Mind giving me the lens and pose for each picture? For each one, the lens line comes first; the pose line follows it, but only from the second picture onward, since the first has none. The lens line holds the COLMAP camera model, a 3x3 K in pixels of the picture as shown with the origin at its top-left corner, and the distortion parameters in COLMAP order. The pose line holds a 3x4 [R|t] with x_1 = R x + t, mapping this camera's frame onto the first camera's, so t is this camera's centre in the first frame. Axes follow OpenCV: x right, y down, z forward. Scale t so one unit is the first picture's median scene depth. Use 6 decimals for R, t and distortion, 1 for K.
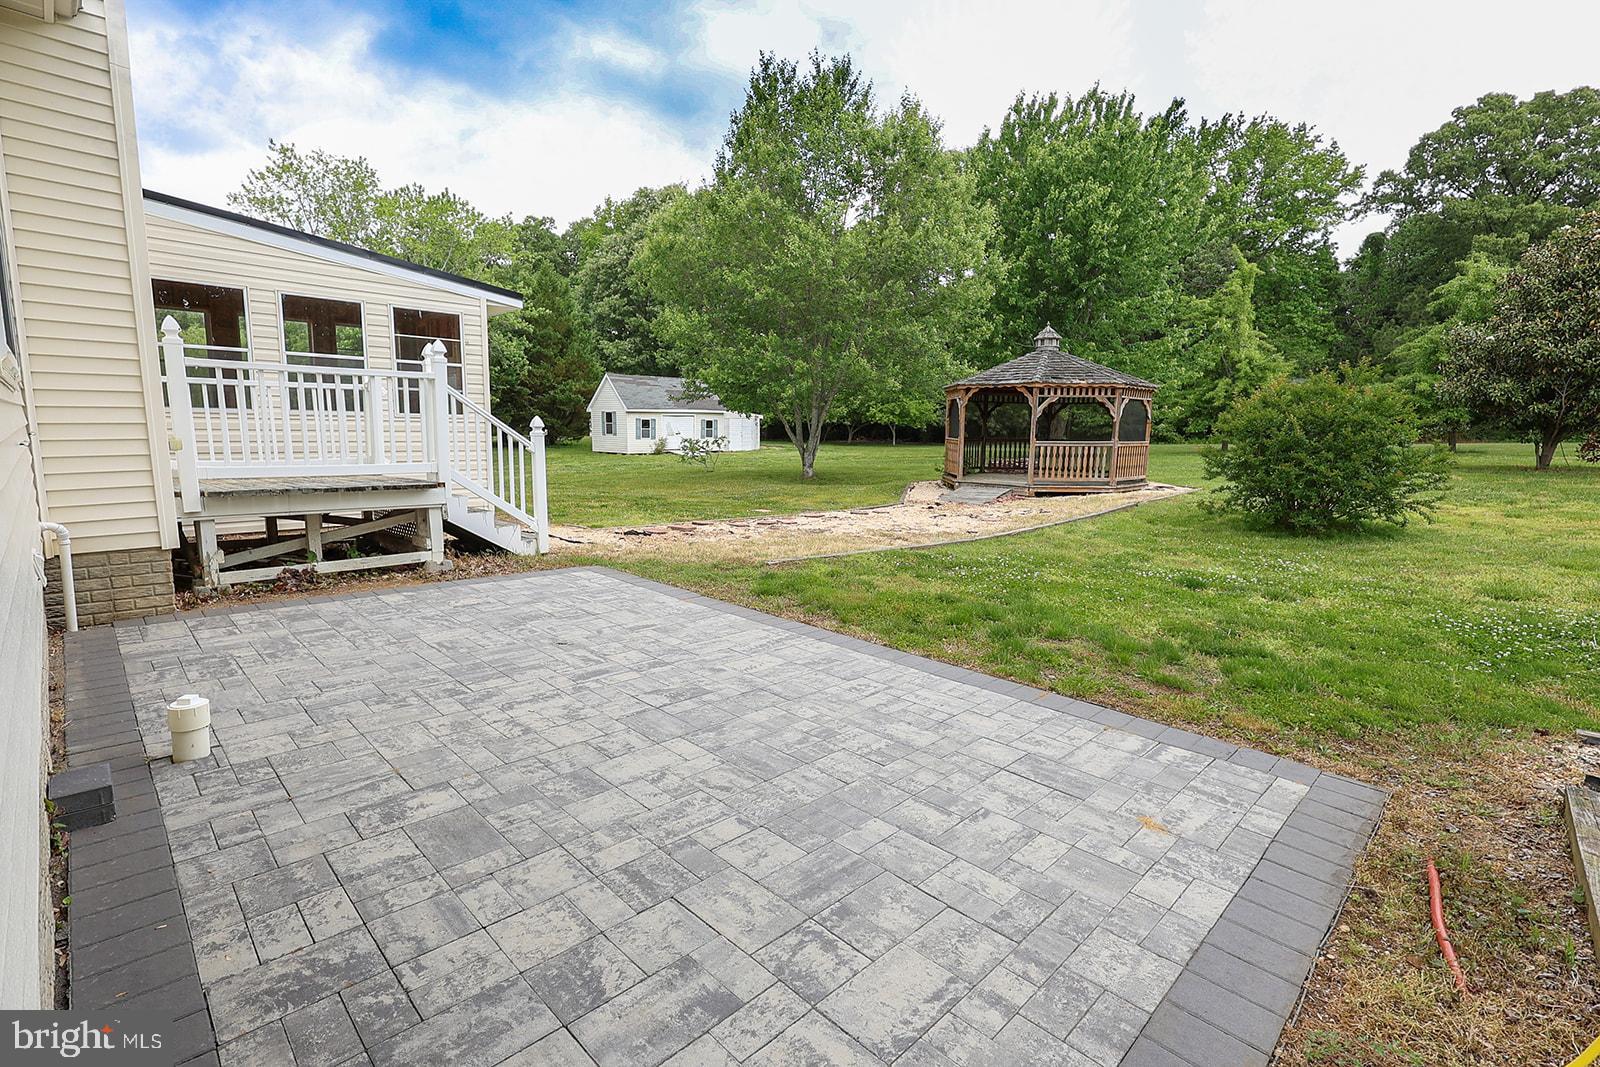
lens RADIAL K [[733.7, 0, 792.5], [0, 733.7, 530.0], [0, 0, 1]] dist [-0.007170, 0.003487]
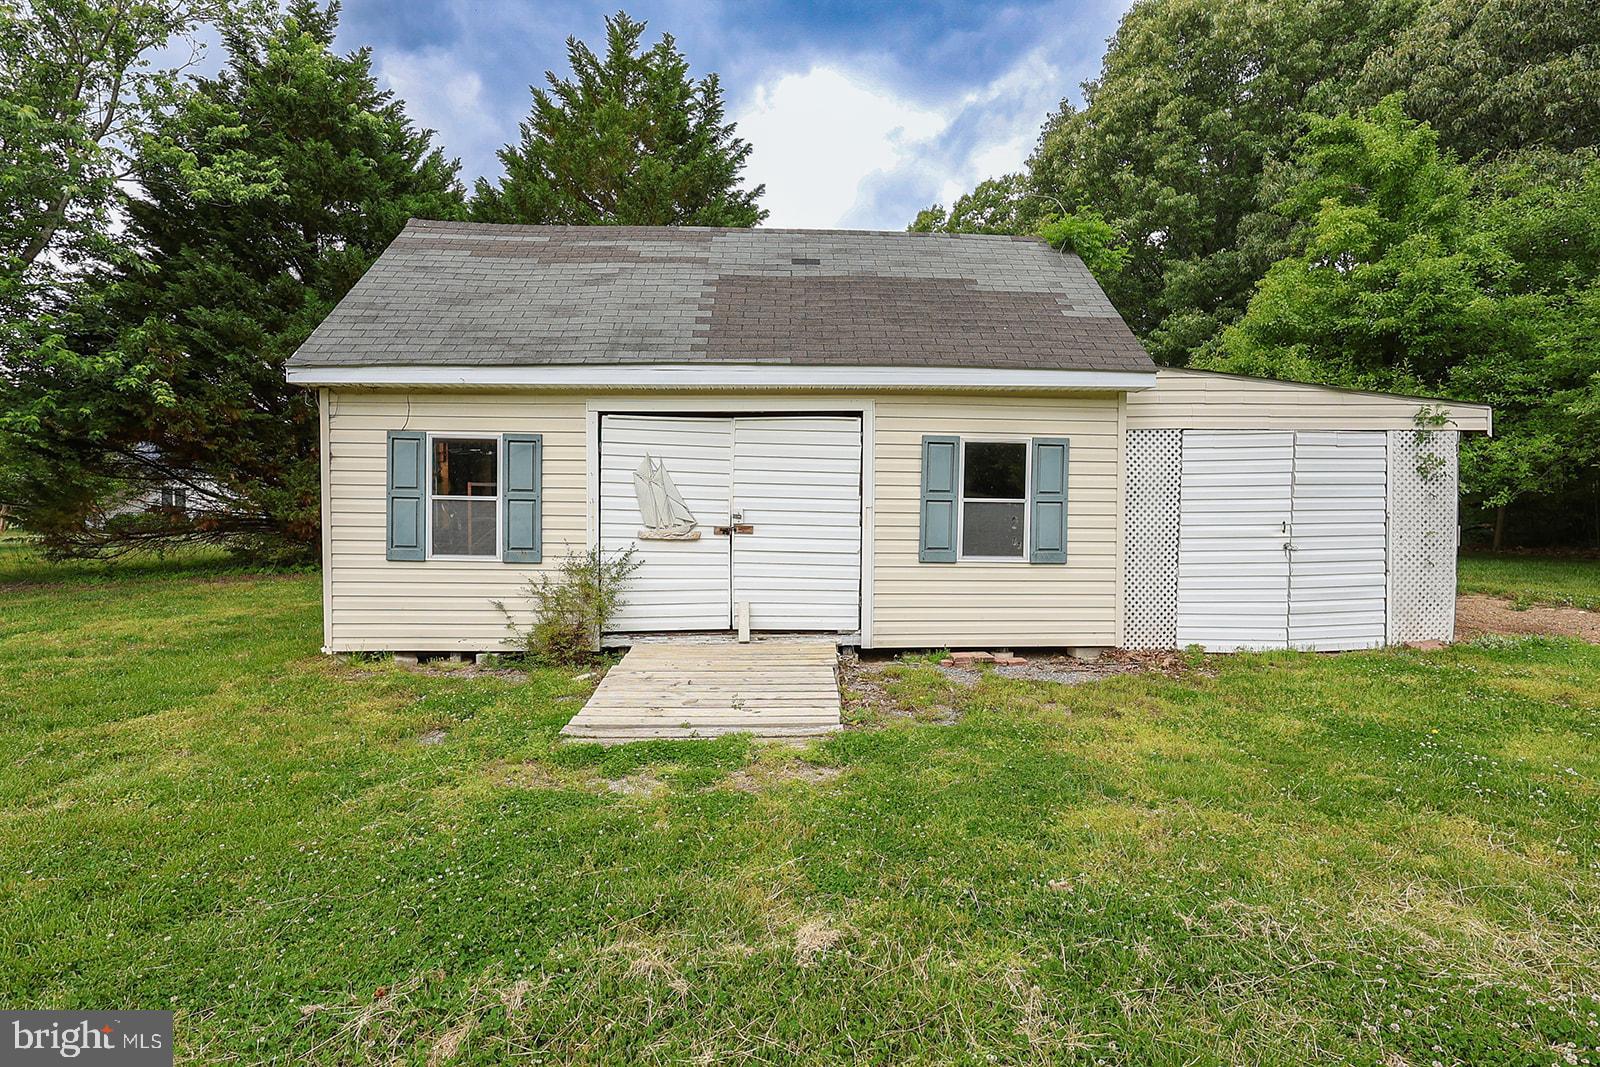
lens RADIAL K [[733.7, 0, 800.8], [0, 733.7, 533.6], [0, 0, 1]] dist [-0.007170, 0.003487]
pose [[0.706819, 0.005247, -0.707375, -0.038209], [-0.096933, 0.991258, -0.089504, -0.120632], [0.700721, 0.131831, 0.701149, 0.921096]]
